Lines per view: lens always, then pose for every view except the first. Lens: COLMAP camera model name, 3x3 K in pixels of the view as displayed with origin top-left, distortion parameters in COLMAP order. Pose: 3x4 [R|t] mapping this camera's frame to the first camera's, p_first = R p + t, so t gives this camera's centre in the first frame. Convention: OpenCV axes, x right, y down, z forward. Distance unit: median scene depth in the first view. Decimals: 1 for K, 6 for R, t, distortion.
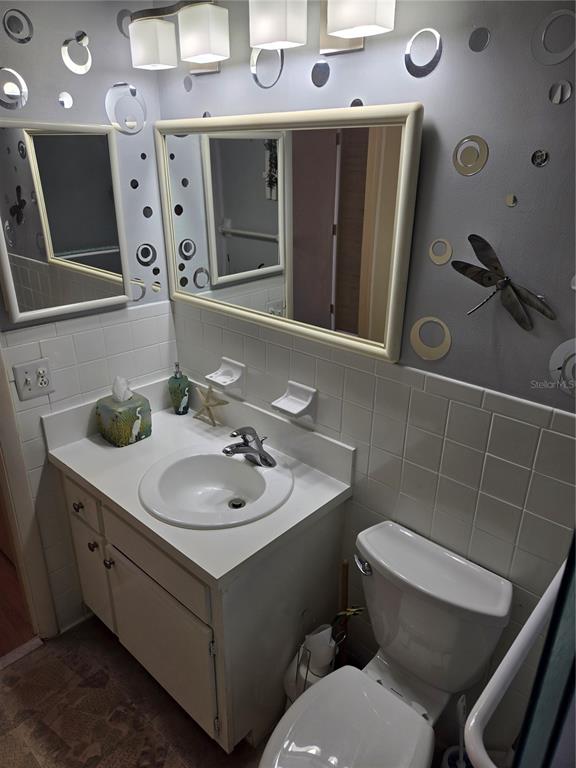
lens RADIAL K [[521.7, 0, 288.0], [0, 521.7, 384.0], [0, 0, 1]] dist [0.089803, -0.075767]
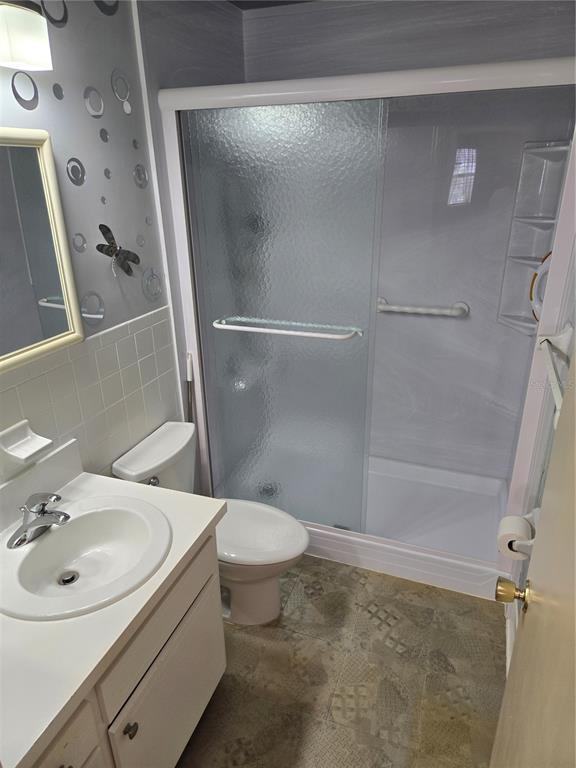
lens RADIAL K [[521.7, 0, 288.0], [0, 521.7, 384.0], [0, 0, 1]] dist [0.089803, -0.075767]
pose [[-0.376275, -0.360980, 0.853294, -1.238782], [0.363963, 0.789351, 0.494425, -0.457795], [-0.852026, 0.496607, -0.165630, 0.990164]]
